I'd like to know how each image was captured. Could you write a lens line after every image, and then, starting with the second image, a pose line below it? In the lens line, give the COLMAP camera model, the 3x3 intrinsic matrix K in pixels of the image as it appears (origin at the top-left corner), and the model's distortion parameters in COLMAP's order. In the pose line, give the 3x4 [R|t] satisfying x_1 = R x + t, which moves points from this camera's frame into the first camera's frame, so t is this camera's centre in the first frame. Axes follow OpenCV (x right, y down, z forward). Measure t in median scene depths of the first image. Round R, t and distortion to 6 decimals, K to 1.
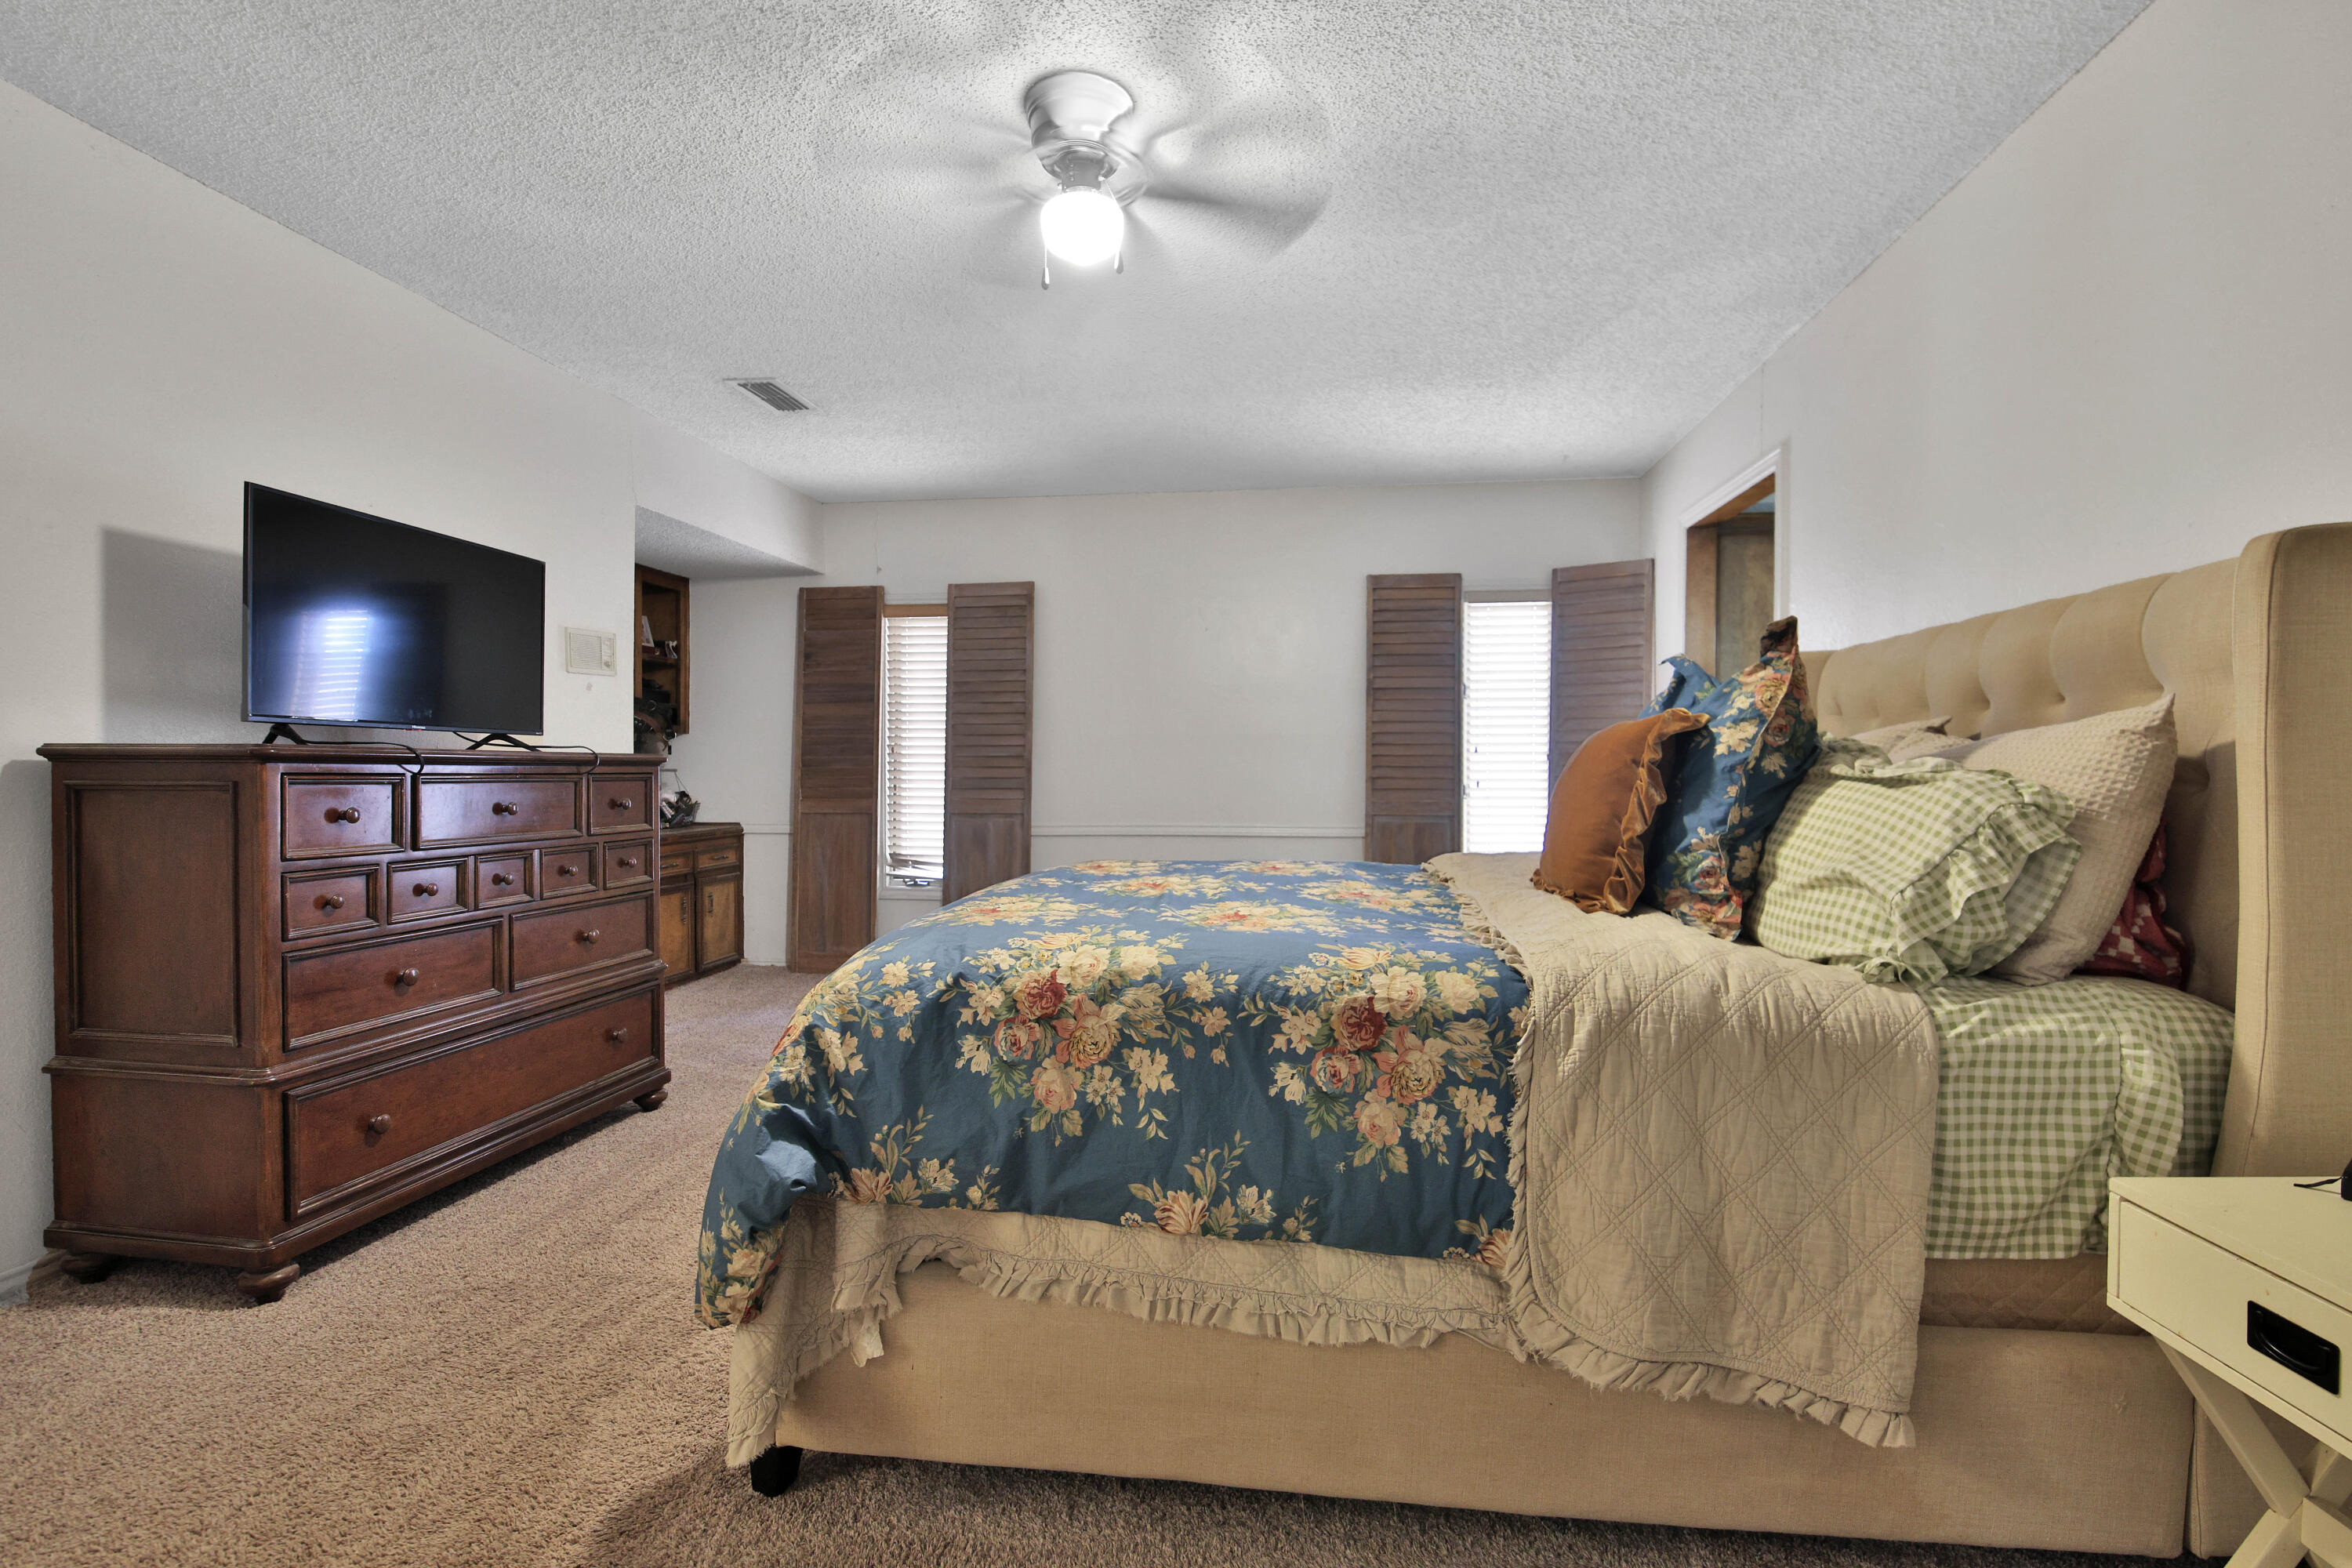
lens RADIAL K [[1084.3, 0, 1204.2], [0, 1084.3, 774.5], [0, 0, 1]] dist [-0.000660, -0.011231]
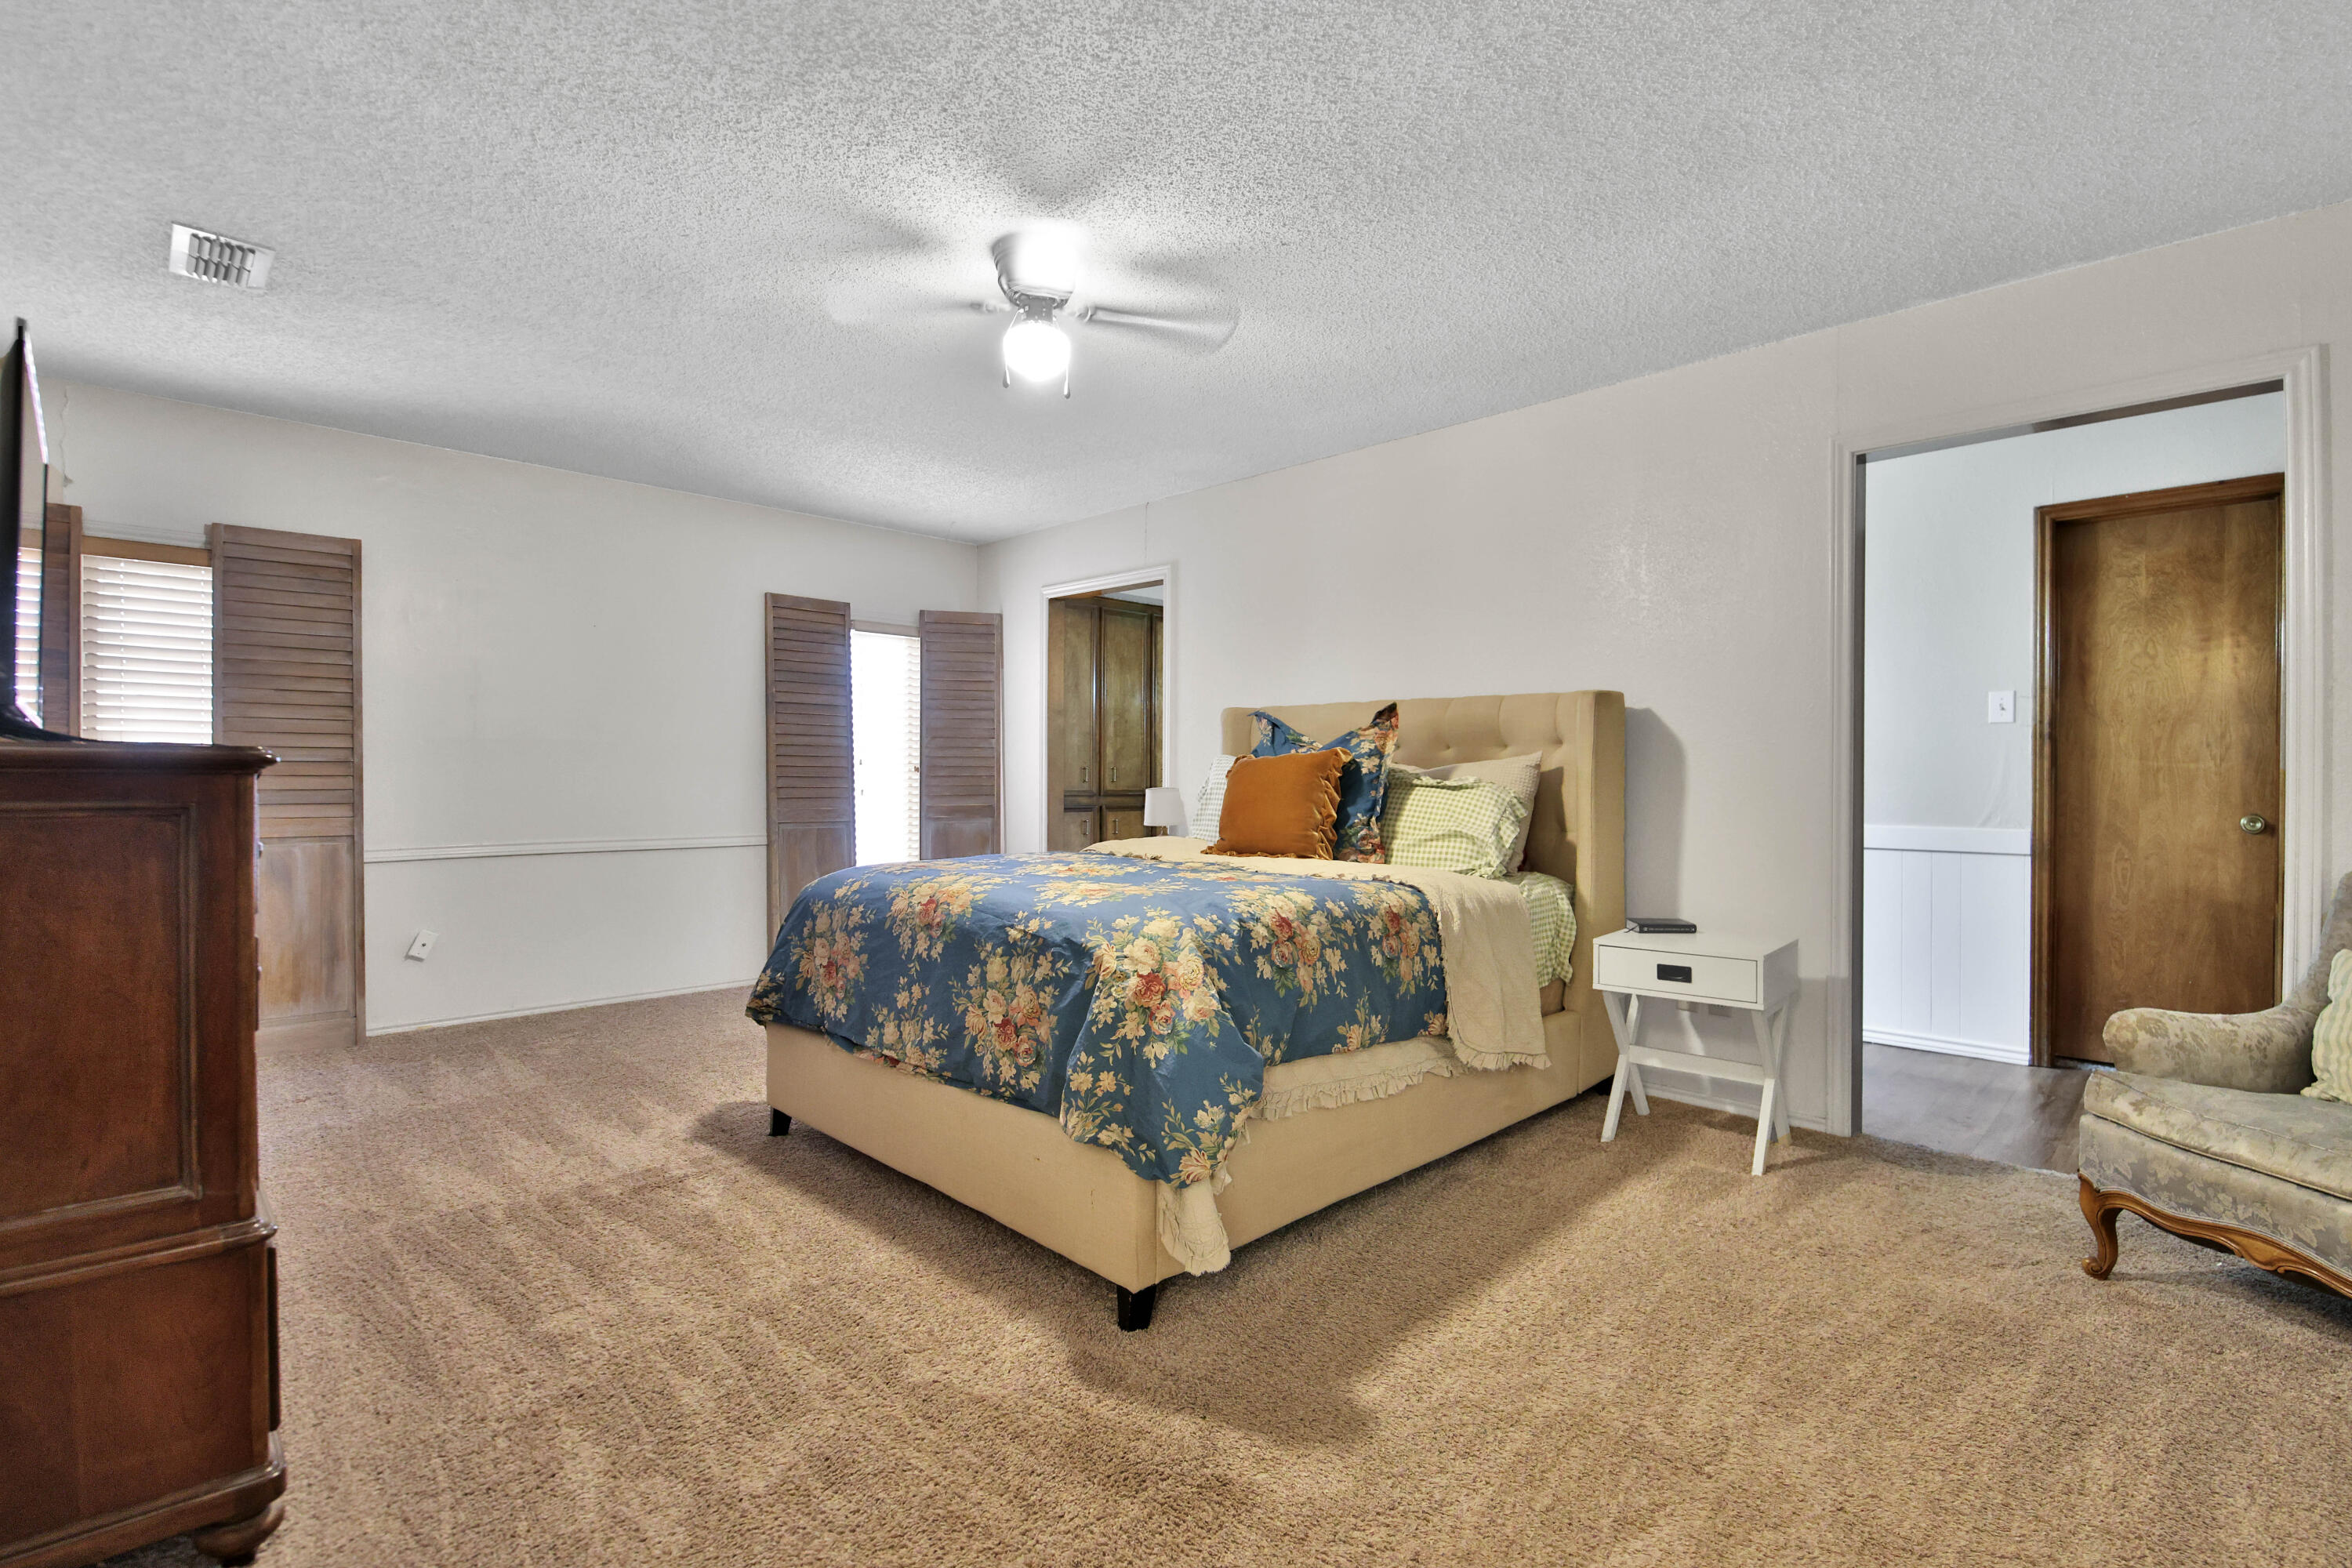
lens RADIAL K [[1084.3, 0, 1204.2], [0, 1084.3, 774.5], [0, 0, 1]] dist [-0.000660, -0.011231]
pose [[0.601484, 0.004672, 0.798871, -0.847730], [0.001199, 0.999976, -0.006751, -0.003303], [-0.798884, 0.005019, 0.601464, 0.078821]]
